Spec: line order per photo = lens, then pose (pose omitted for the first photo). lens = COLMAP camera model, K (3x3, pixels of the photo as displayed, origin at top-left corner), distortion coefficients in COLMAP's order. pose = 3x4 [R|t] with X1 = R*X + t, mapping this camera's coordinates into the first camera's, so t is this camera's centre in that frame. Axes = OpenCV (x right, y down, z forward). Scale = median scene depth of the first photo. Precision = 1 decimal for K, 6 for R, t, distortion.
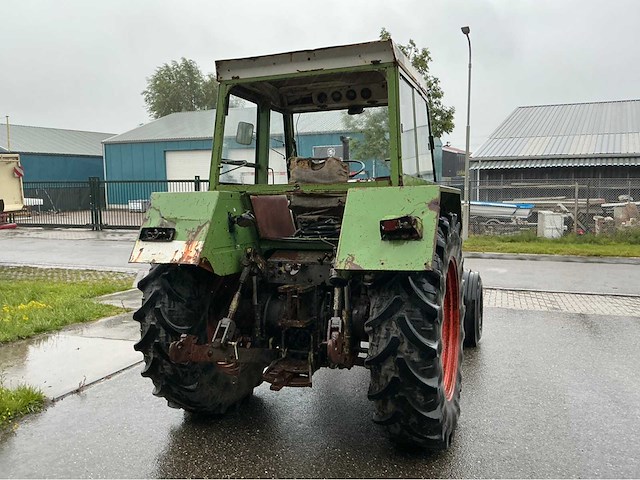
lens RADIAL K [[541.2, 0, 320.0], [0, 541.2, 240.0], [0, 0, 1]] dist [0.089082, 0.000554]
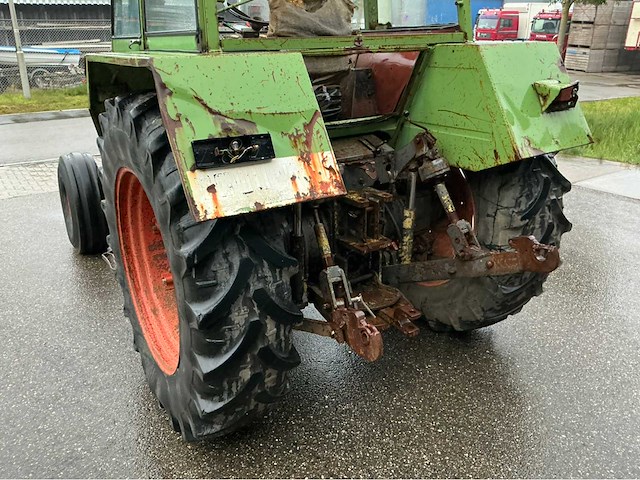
lens RADIAL K [[529.6, 0, 320.0], [0, 529.6, 240.0], [0, 0, 1]] dist [0.139787, -0.269312]
pose [[0.587197, -0.285286, 0.757504, -0.639959], [0.063046, 0.949108, 0.308576, -0.077010], [-0.806985, -0.133437, 0.575299, 0.665744]]
